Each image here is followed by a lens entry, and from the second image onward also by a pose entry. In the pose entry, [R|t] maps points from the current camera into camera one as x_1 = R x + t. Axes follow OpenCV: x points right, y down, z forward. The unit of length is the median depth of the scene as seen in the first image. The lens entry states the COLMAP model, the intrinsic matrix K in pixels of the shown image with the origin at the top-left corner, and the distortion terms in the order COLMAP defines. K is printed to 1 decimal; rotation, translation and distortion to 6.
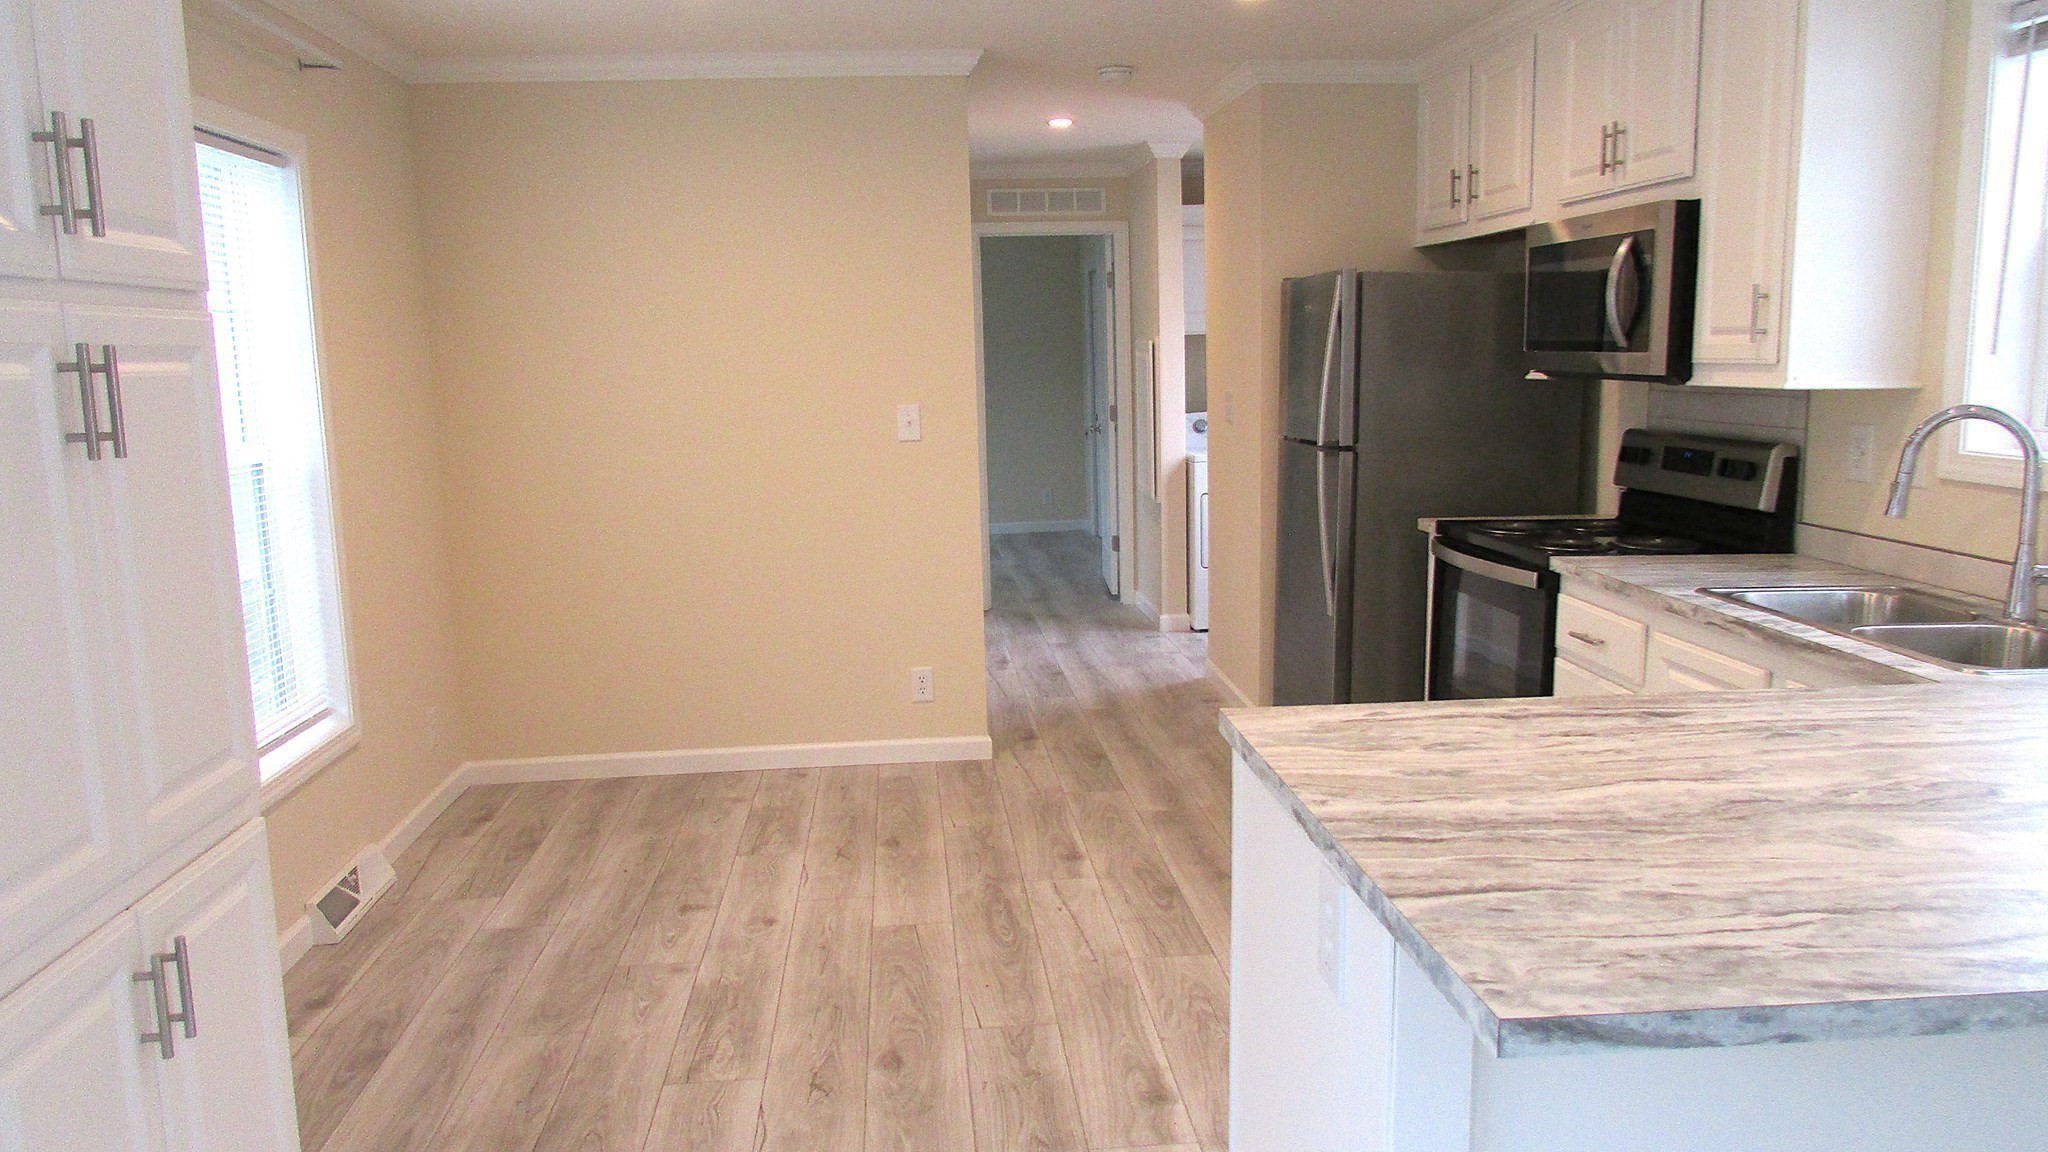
lens RADIAL K [[1482.5, 0, 1027.8], [0, 1482.5, 579.9], [0, 0, 1]] dist [-0.015270, 0.005217]
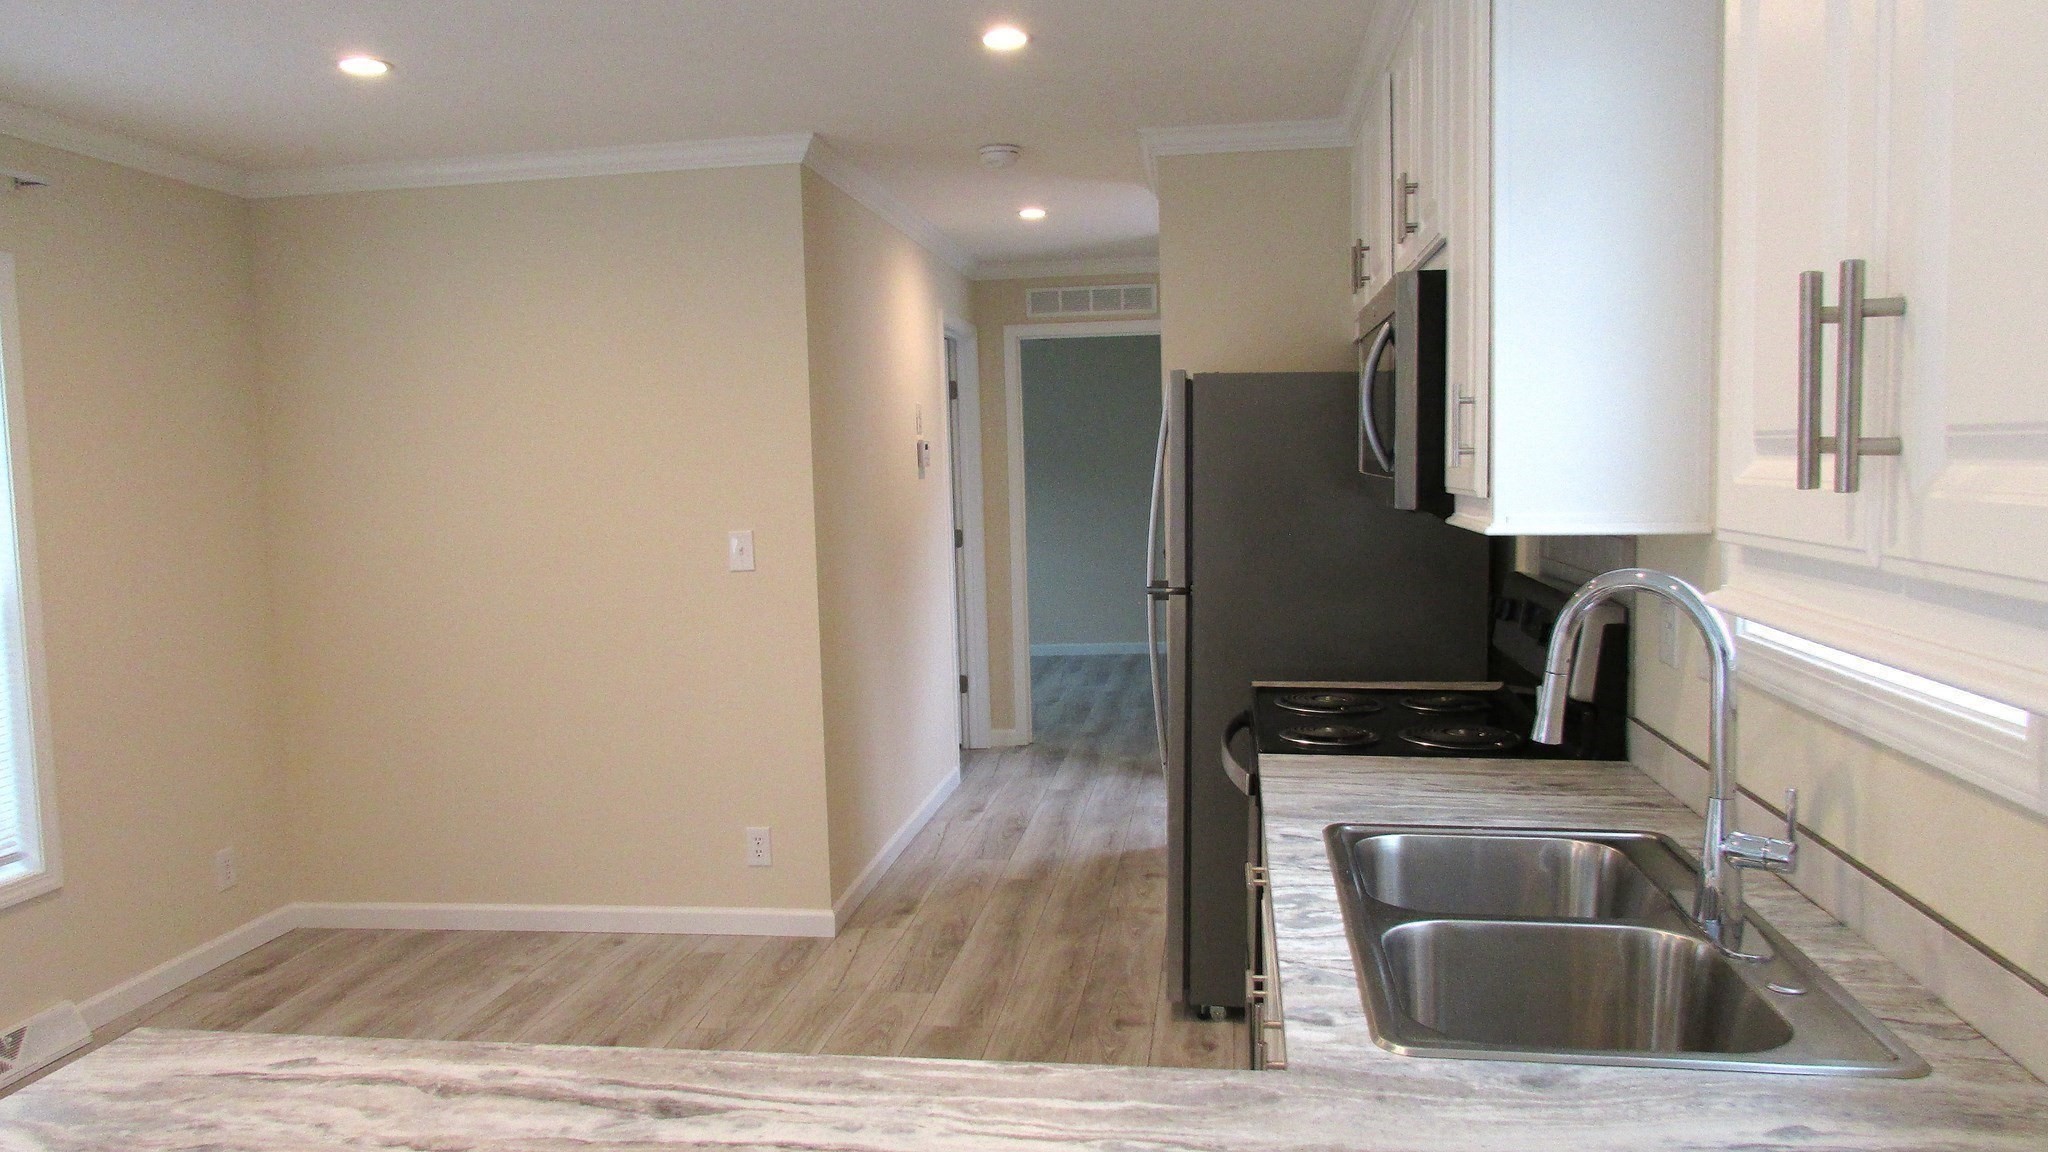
lens RADIAL K [[1482.5, 0, 1023.8], [0, 1482.5, 564.6], [0, 0, 1]] dist [-0.015270, 0.005217]
pose [[0.974525, 0.012288, -0.223942, 0.355332], [-0.029419, 0.996874, -0.073324, -0.046120], [0.222341, 0.078044, 0.971840, 0.217587]]
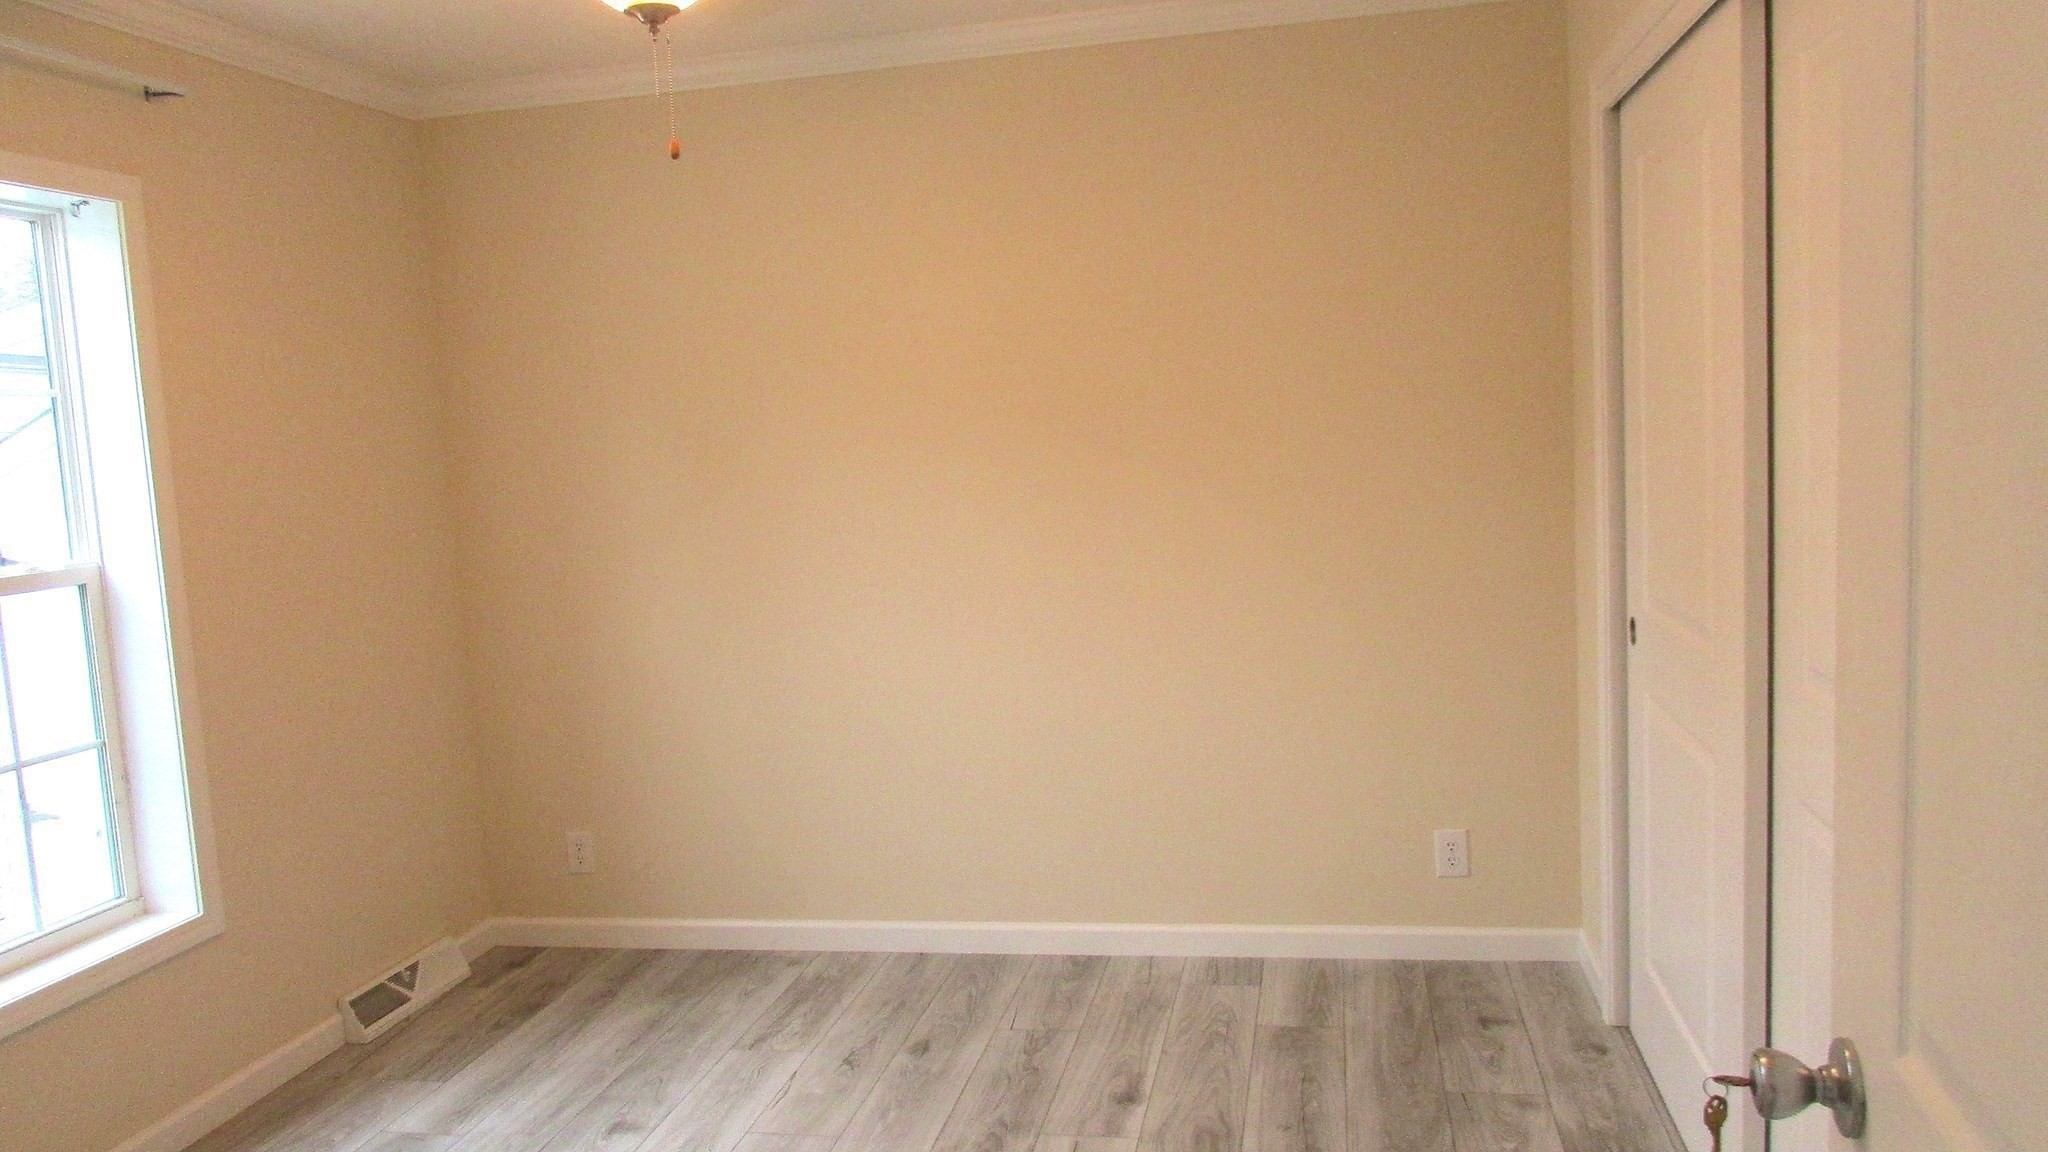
lens RADIAL K [[1482.5, 0, 1024.3], [0, 1482.5, 576.5], [0, 0, 1]] dist [-0.015270, 0.005217]
pose [[0.958417, -0.001771, -0.285367, 0.181234], [-0.010145, 0.999137, -0.040273, -0.042948], [0.285192, 0.041493, 0.957572, 0.281299]]
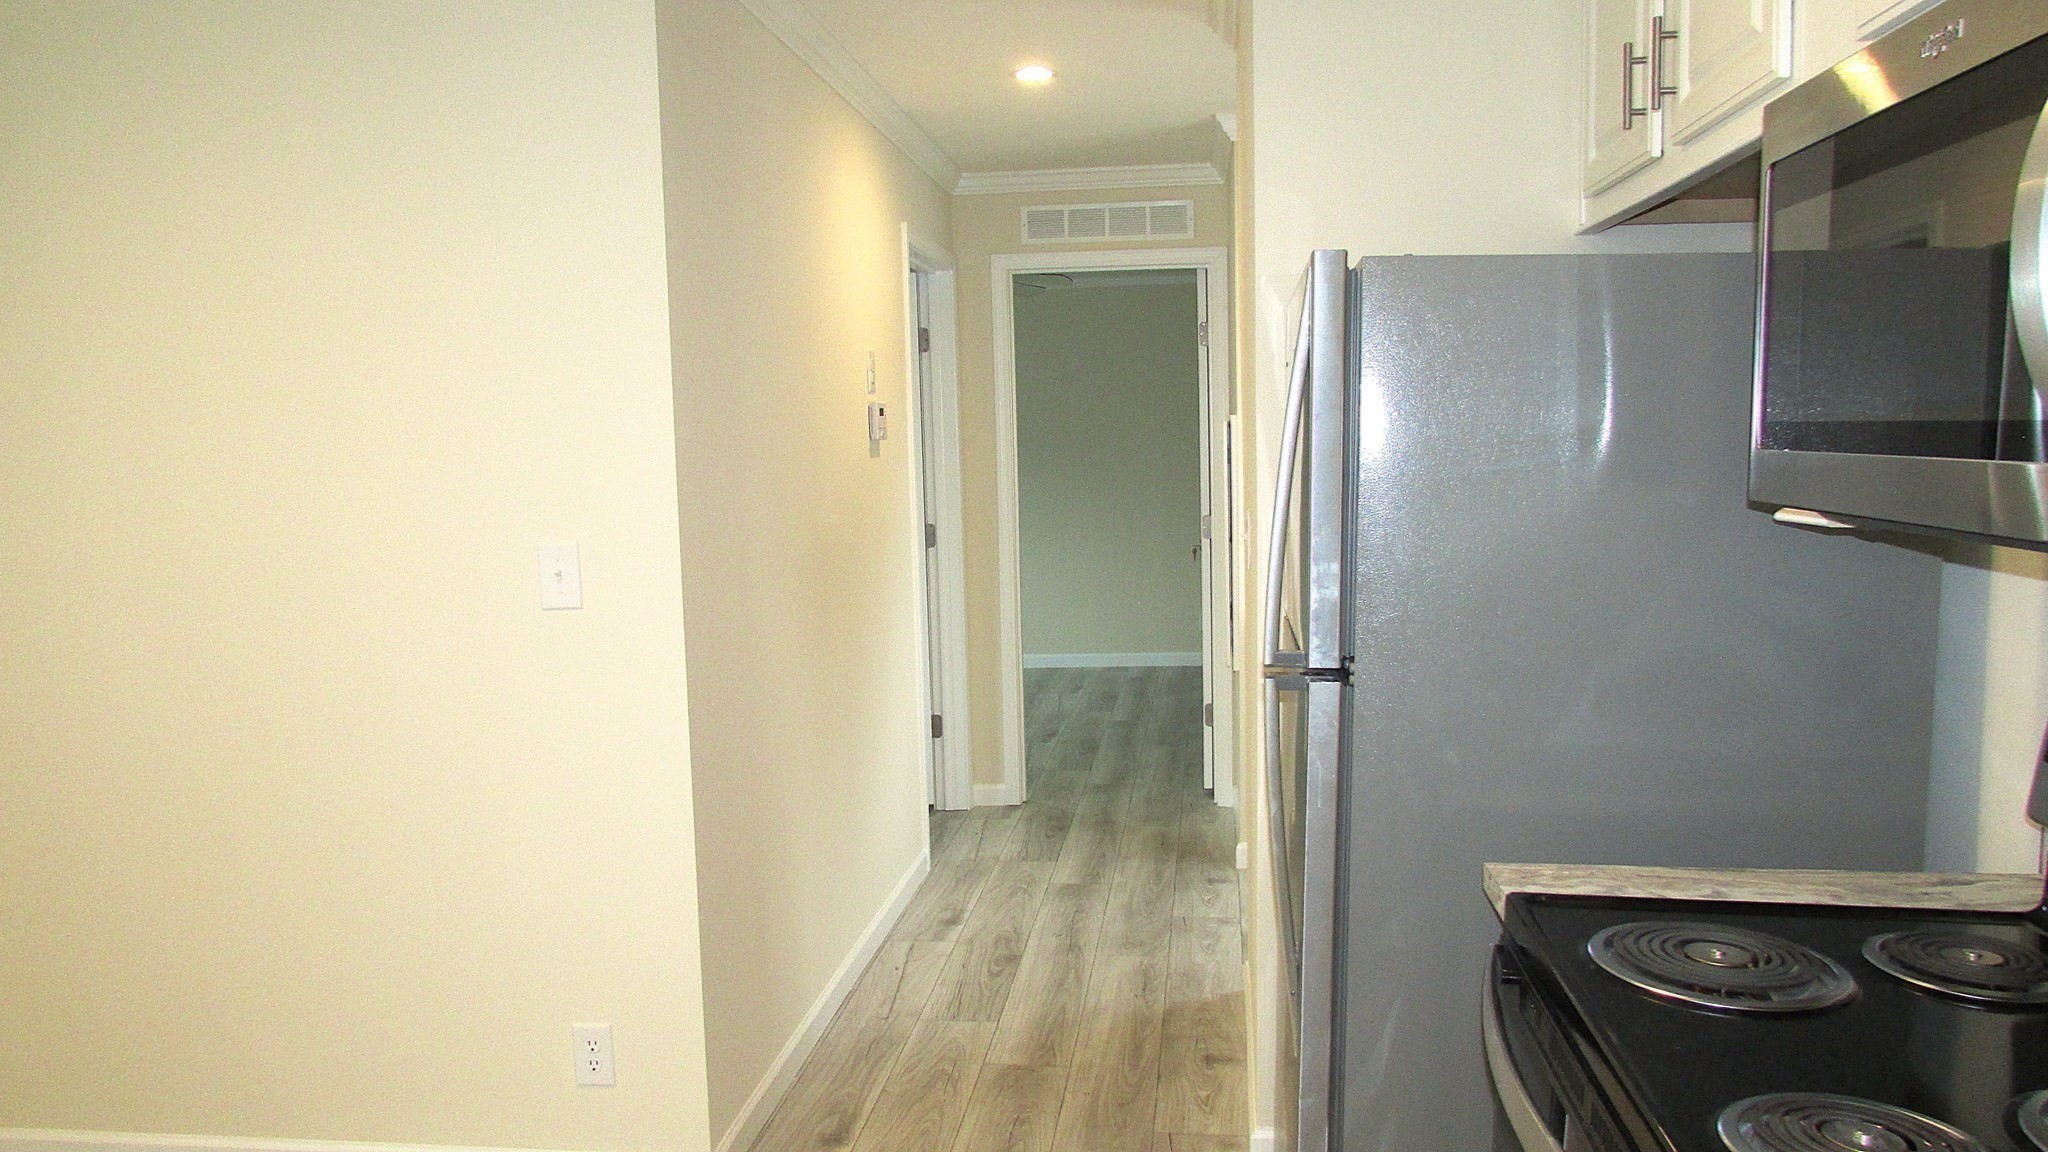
lens RADIAL K [[1482.5, 0, 1017.0], [0, 1482.5, 562.3], [0, 0, 1]] dist [-0.015270, 0.005217]
pose [[0.975853, 0.017680, -0.217710, 0.249270], [-0.031498, 0.997692, -0.060161, -0.104123], [0.216144, 0.065566, 0.974157, 0.639115]]
